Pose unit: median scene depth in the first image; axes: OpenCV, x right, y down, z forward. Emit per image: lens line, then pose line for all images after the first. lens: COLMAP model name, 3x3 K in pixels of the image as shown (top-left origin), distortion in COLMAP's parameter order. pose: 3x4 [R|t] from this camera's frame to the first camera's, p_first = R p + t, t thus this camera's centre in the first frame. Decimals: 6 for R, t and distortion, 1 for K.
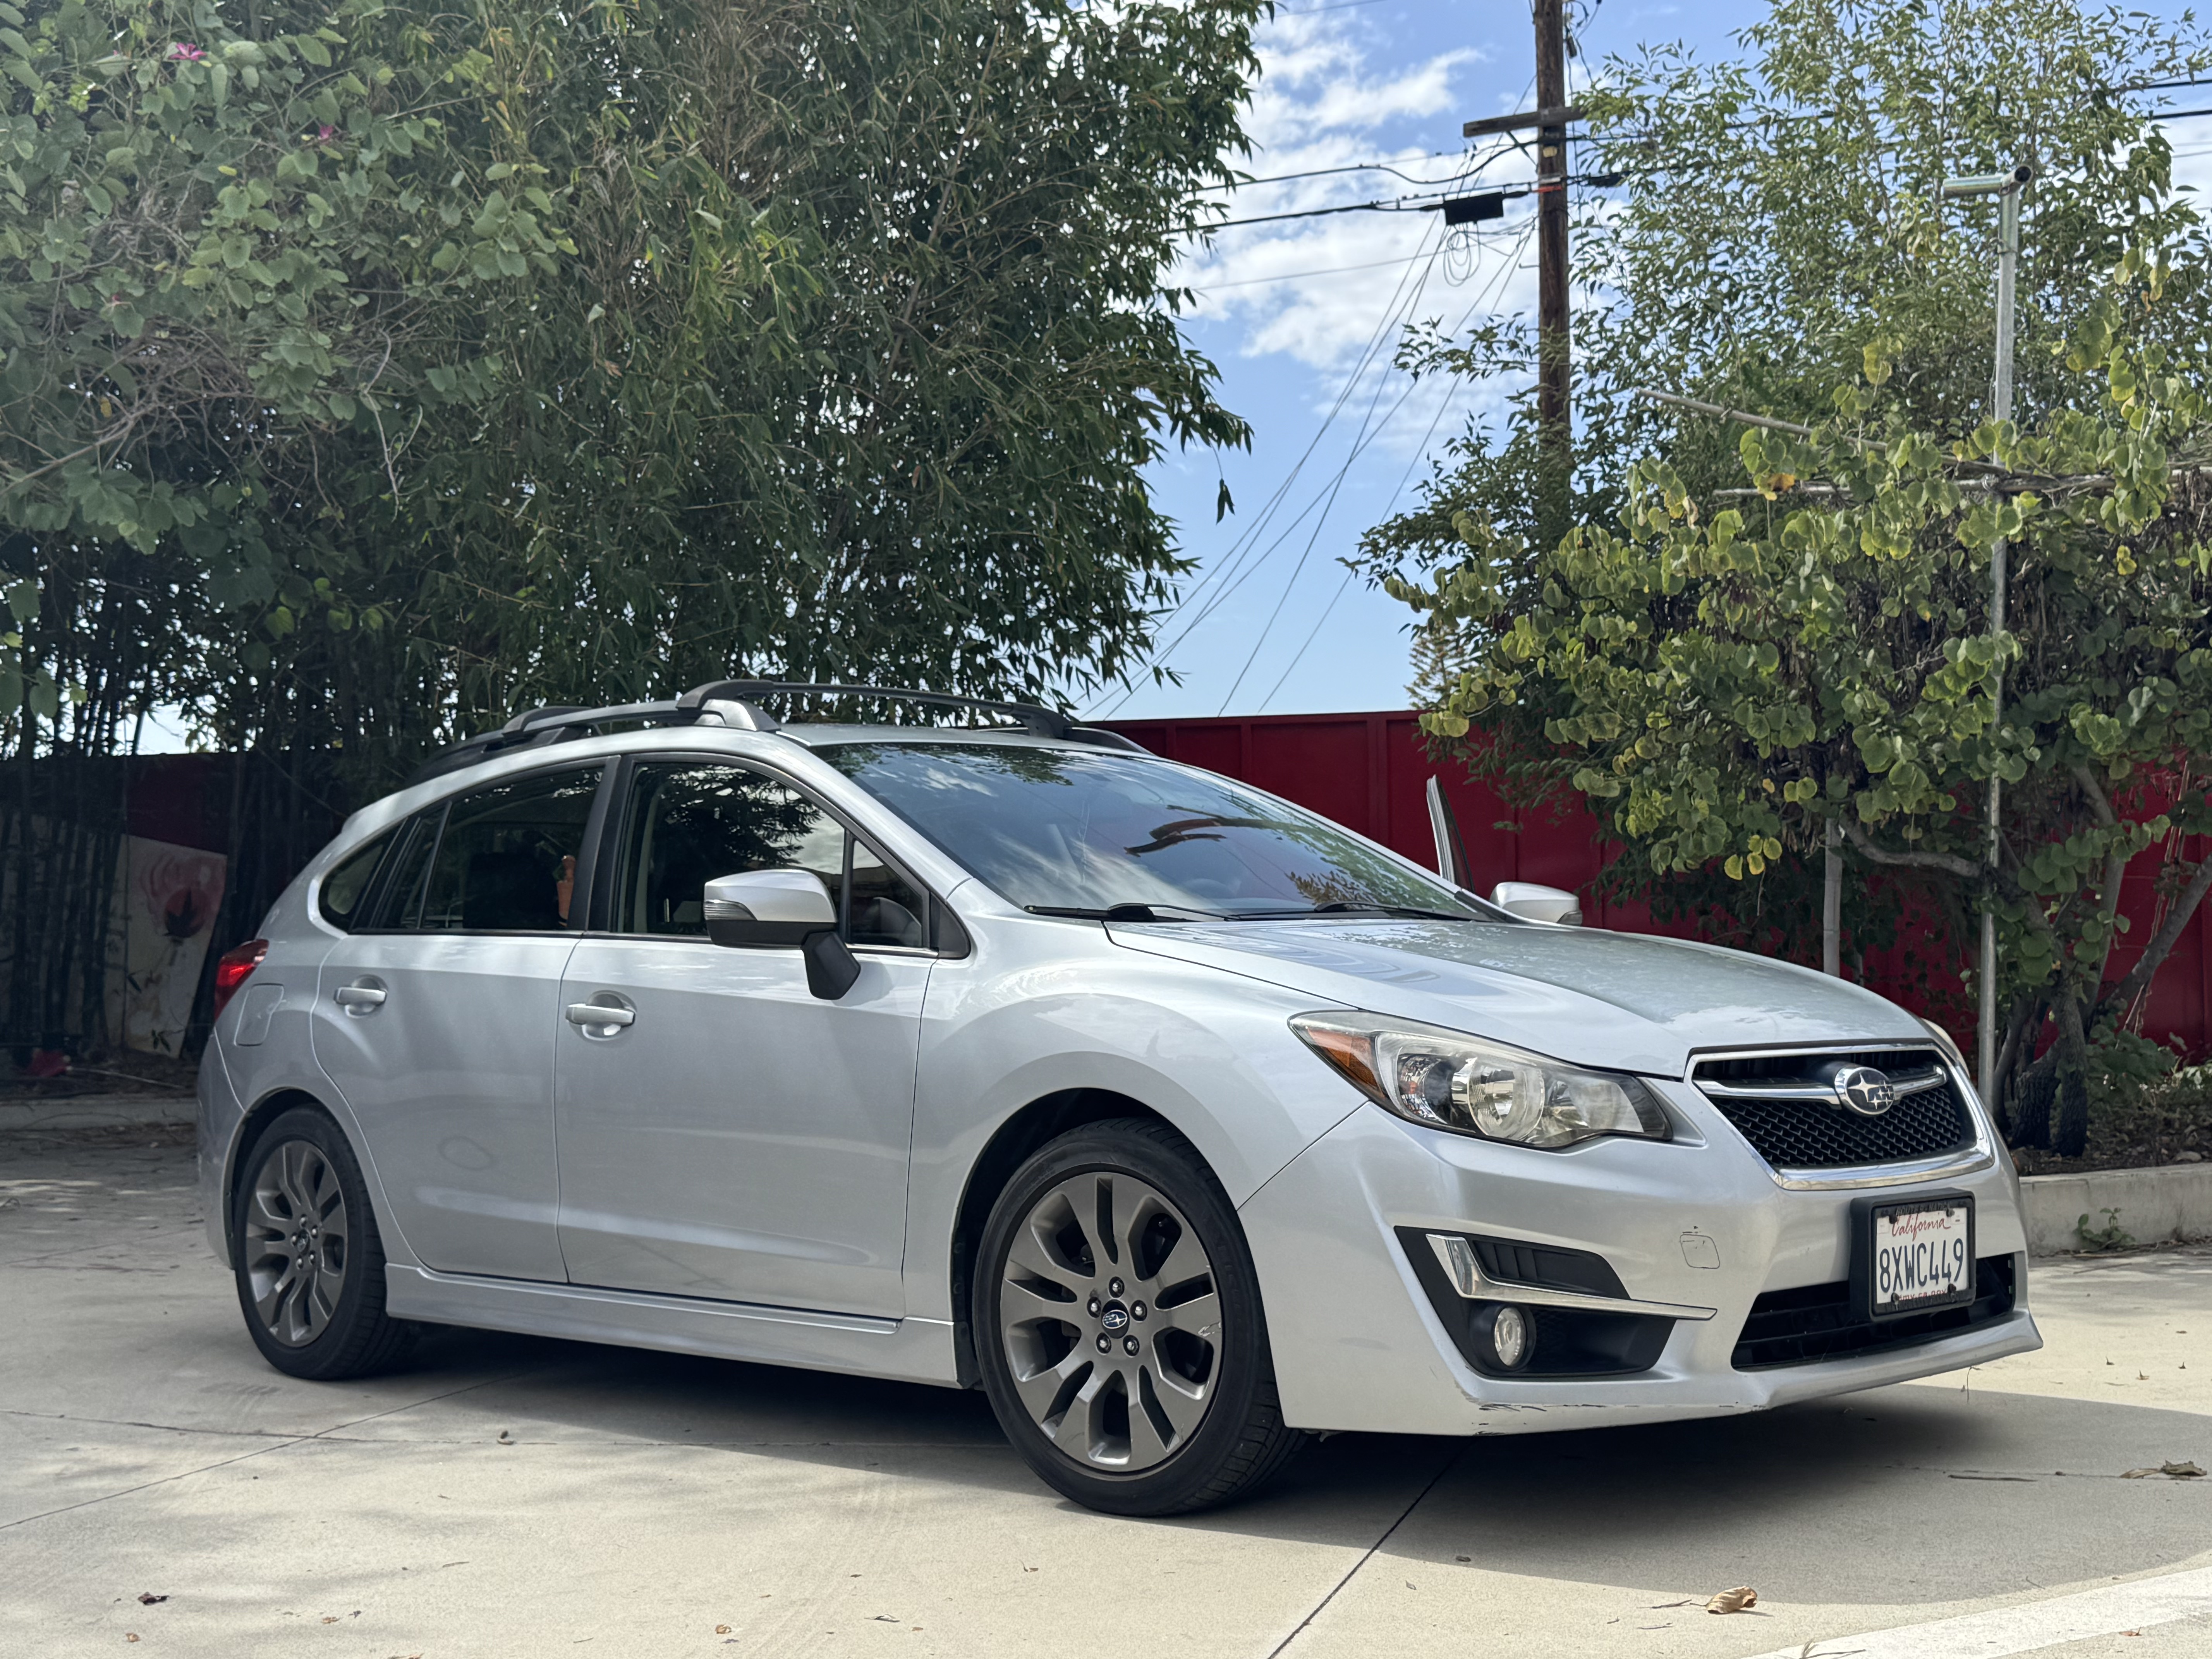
lens RADIAL K [[2633.4, 0, 1113.8], [0, 2633.4, 829.8], [0, 0, 1]] dist [0.203487, -0.464087]
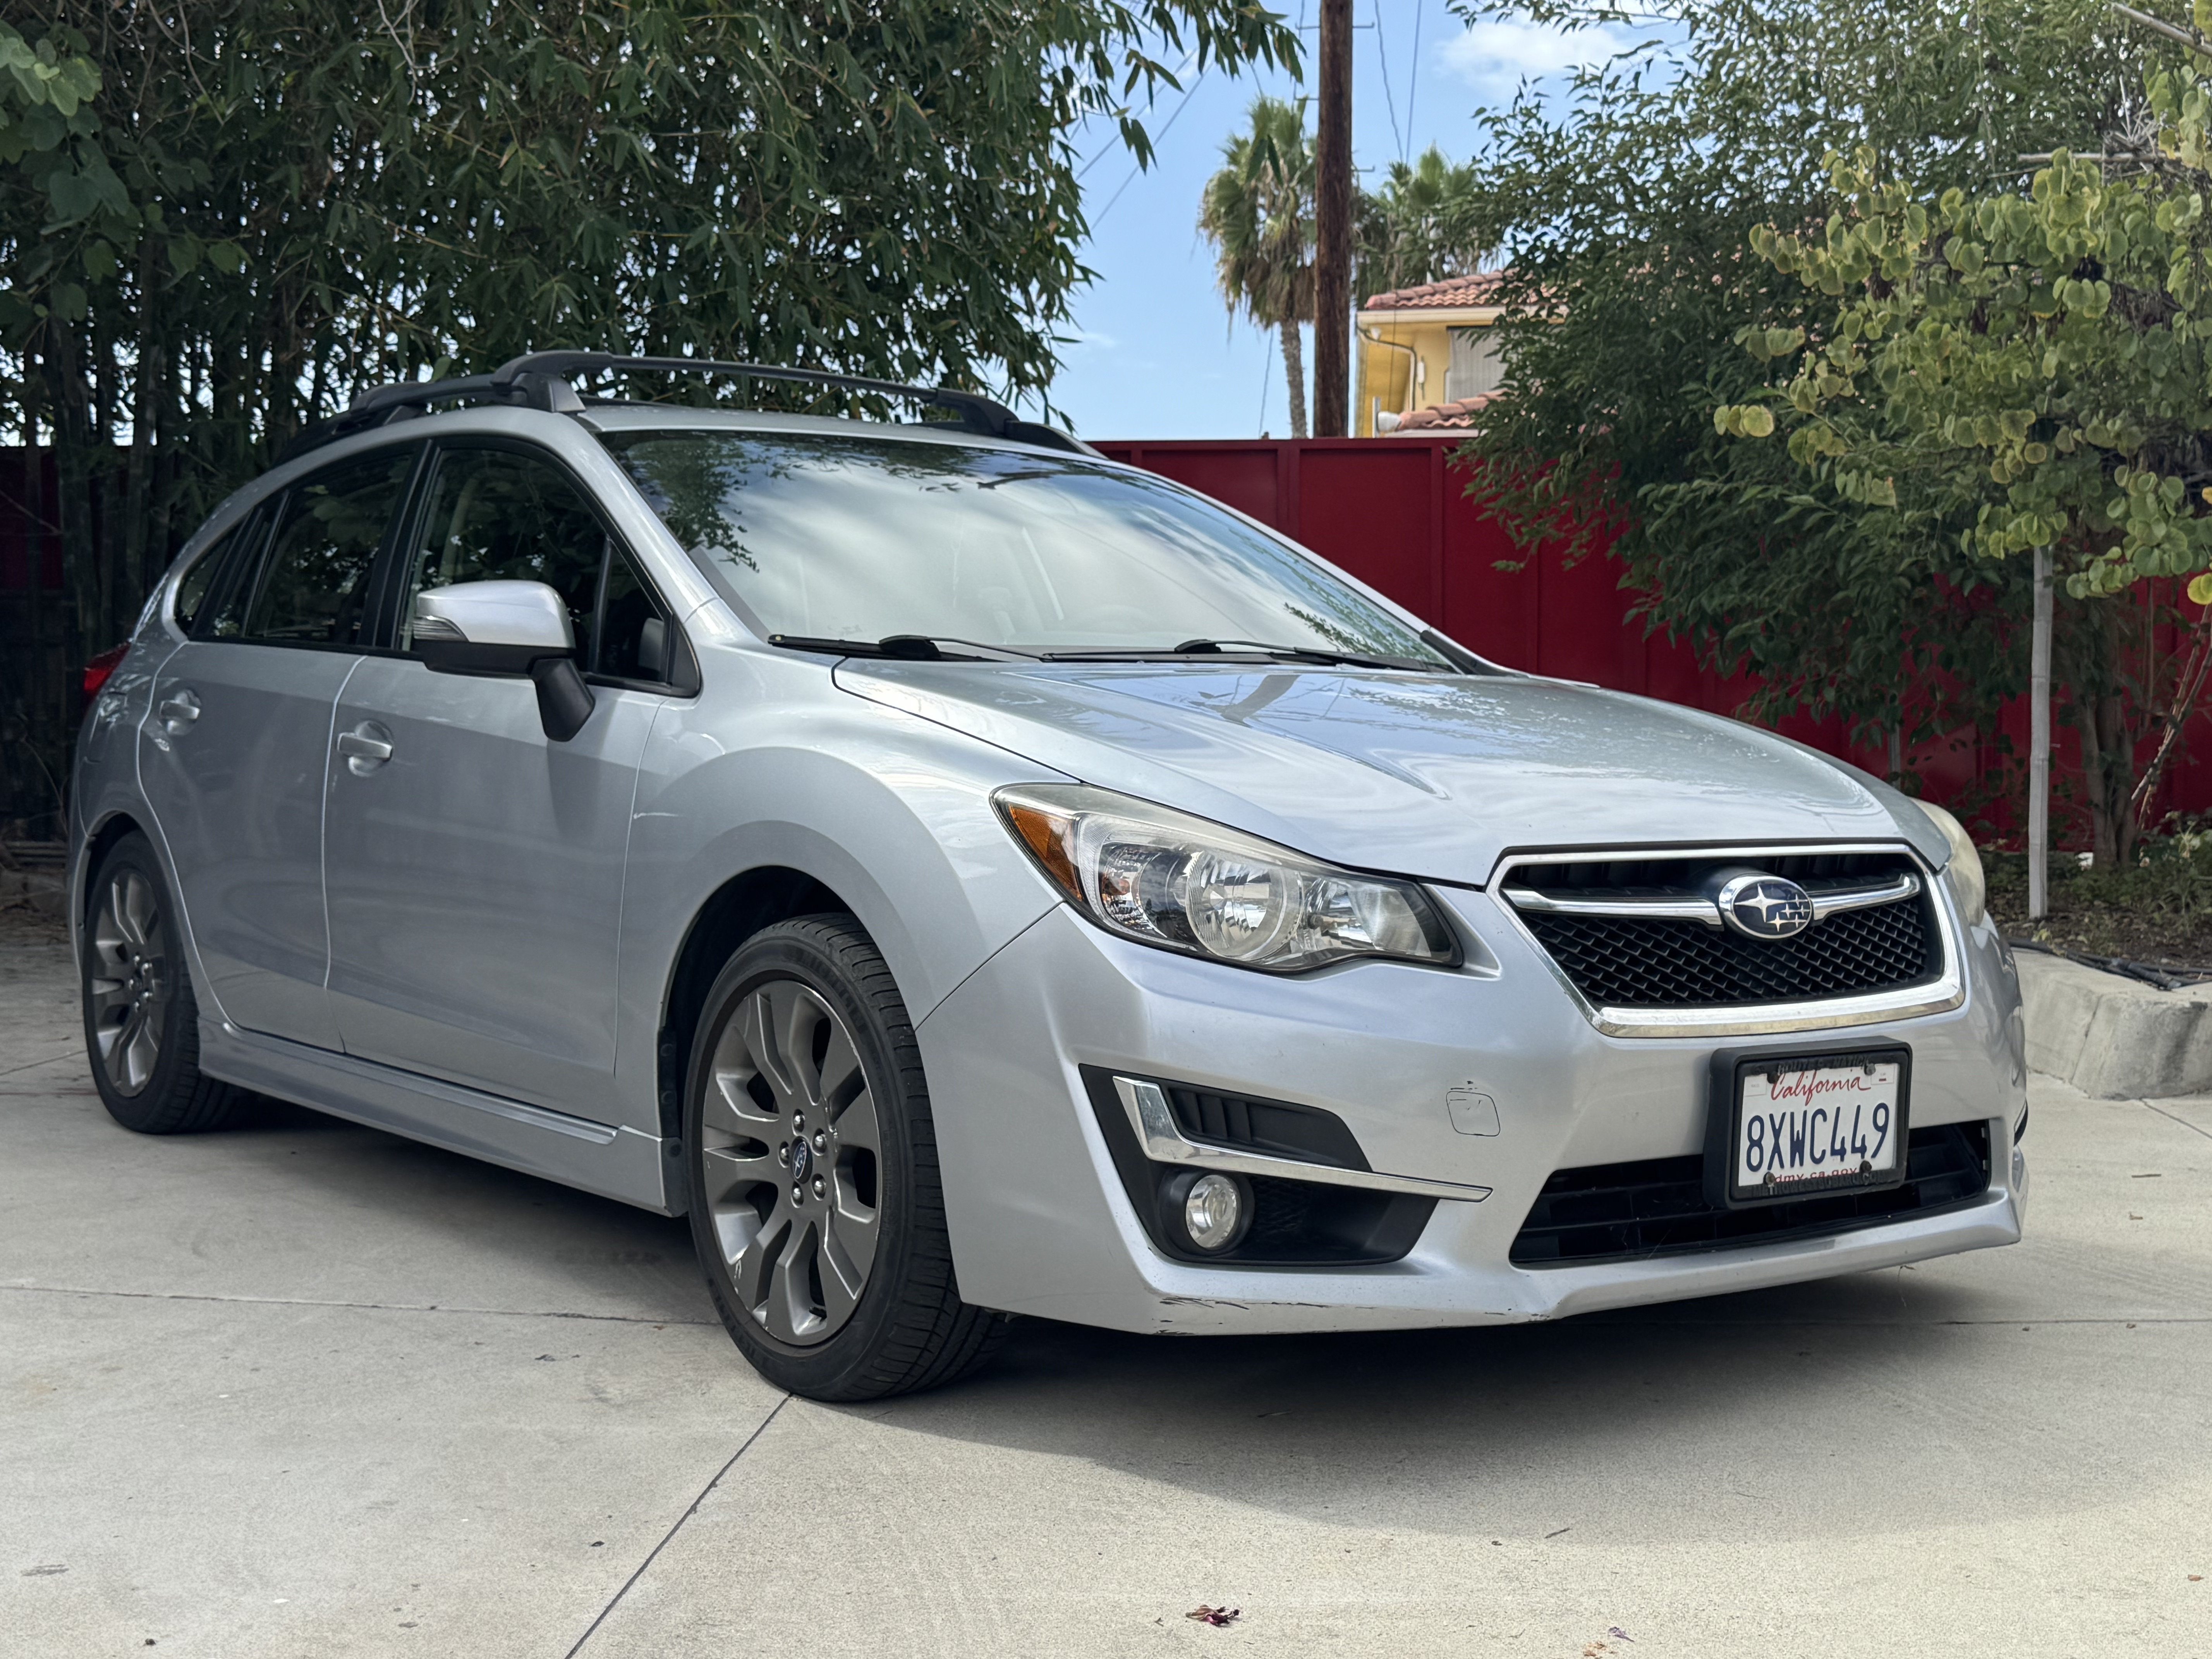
lens RADIAL K [[2699.5, 0, 1117.3], [0, 2699.5, 842.0], [0, 0, 1]] dist [0.230076, -0.675744]
pose [[0.989339, 0.038439, -0.140465, 0.207642], [-0.022967, 0.993649, 0.110152, -0.002342], [0.143807, -0.105752, 0.983939, 0.210120]]
